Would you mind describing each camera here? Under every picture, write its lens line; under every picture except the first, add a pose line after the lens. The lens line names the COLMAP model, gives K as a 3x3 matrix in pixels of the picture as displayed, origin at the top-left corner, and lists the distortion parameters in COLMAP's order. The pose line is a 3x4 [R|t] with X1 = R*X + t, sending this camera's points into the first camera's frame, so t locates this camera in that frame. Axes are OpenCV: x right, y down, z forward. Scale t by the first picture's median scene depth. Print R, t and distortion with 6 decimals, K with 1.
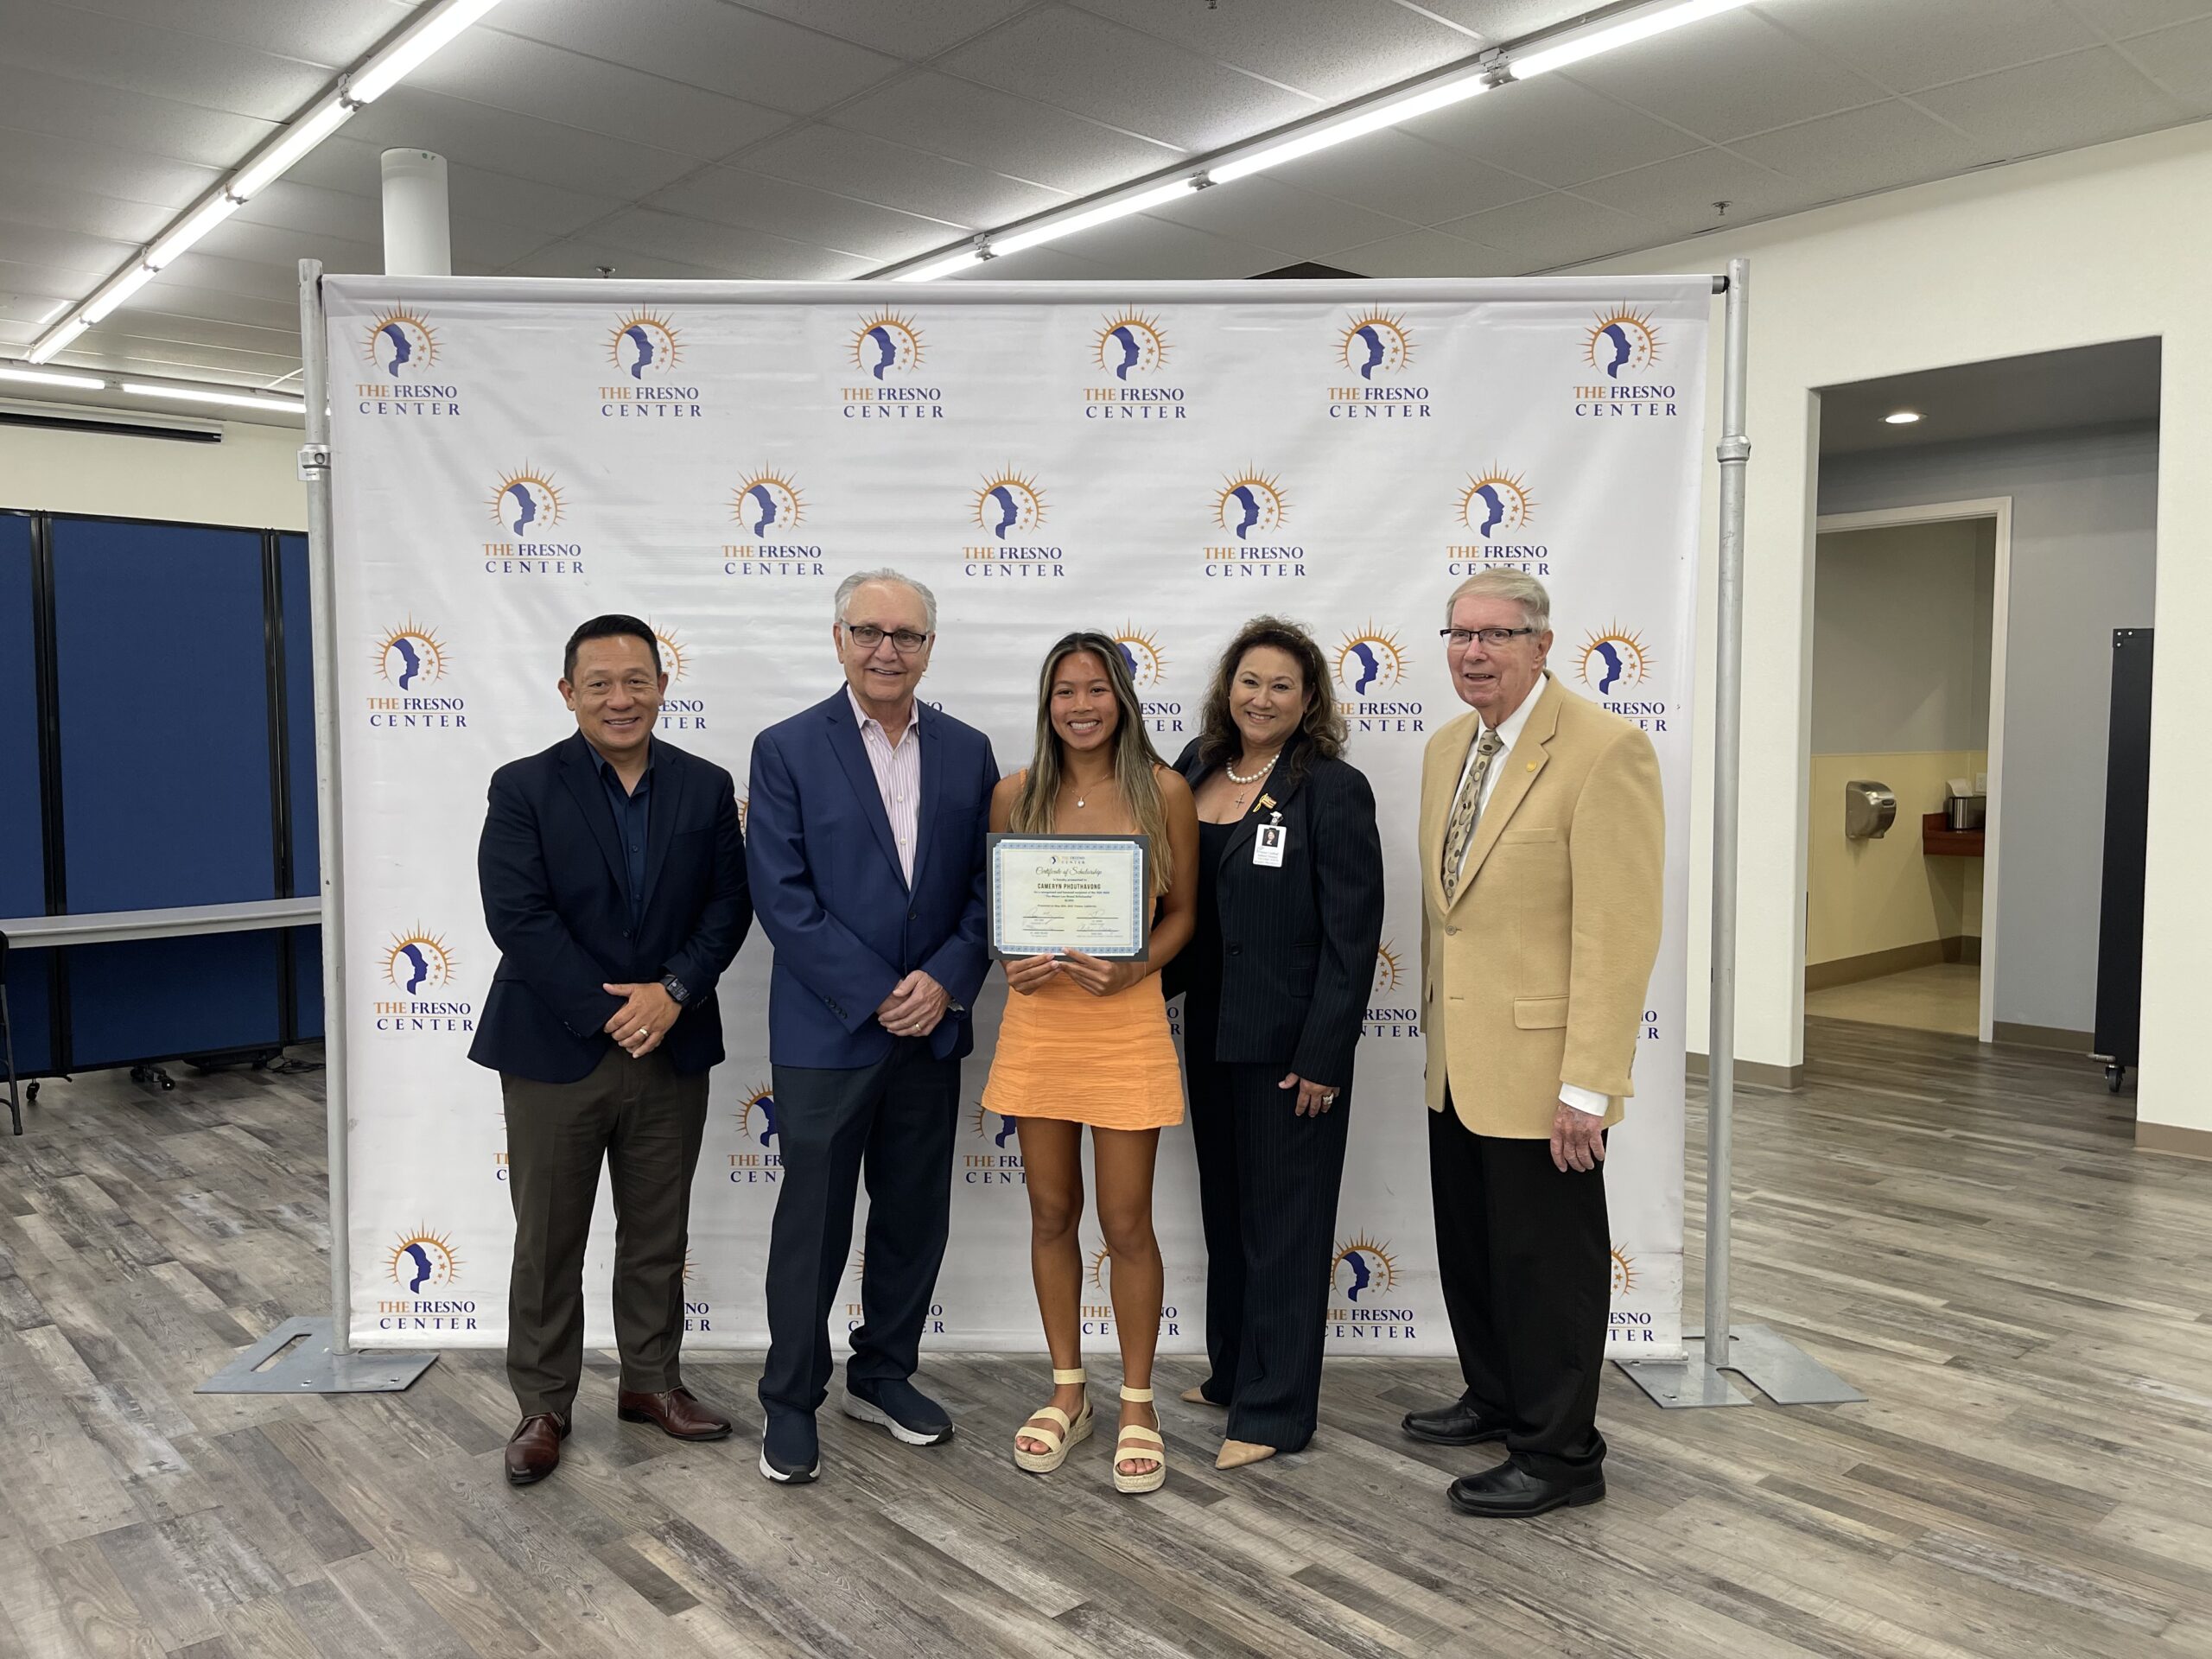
lens RADIAL K [[1681.3, 0, 1104.2], [0, 1681.3, 827.3], [0, 0, 1]] dist [0.034143, -0.012666]
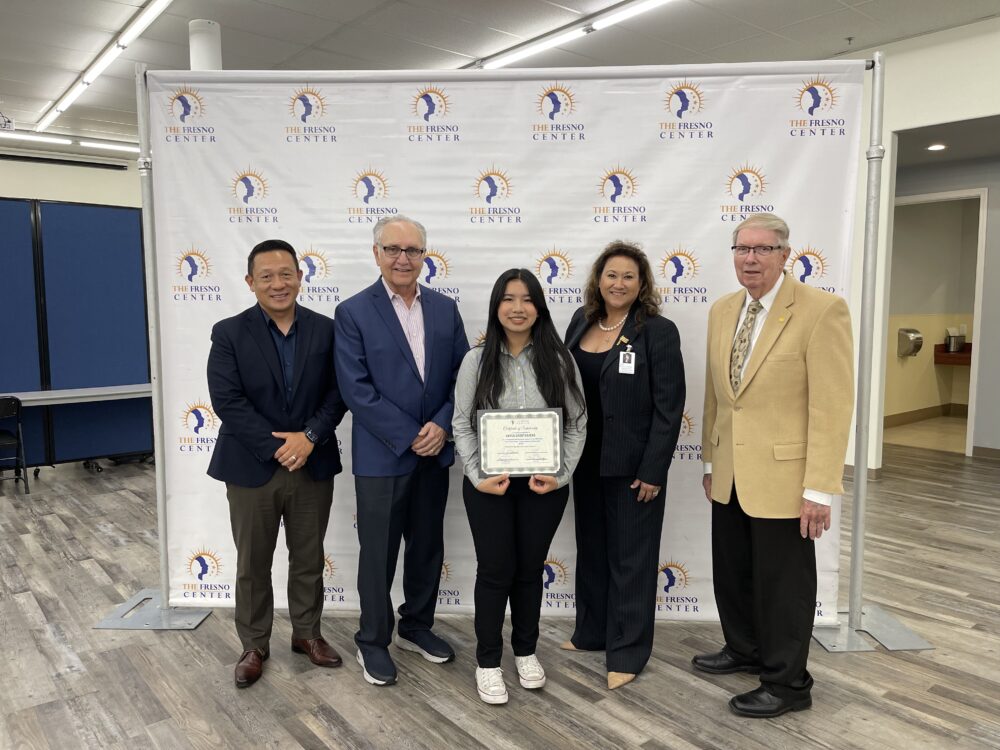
lens RADIAL K [[760.1, 0, 498.5], [0, 760.1, 373.1], [0, 0, 1]] dist [0.034143, -0.012666]
pose [[0.998876, 0.003925, -0.047240, -0.007895], [-0.002437, 0.999501, 0.031503, -0.002968], [0.047340, -0.031352, 0.998387, 0.115092]]
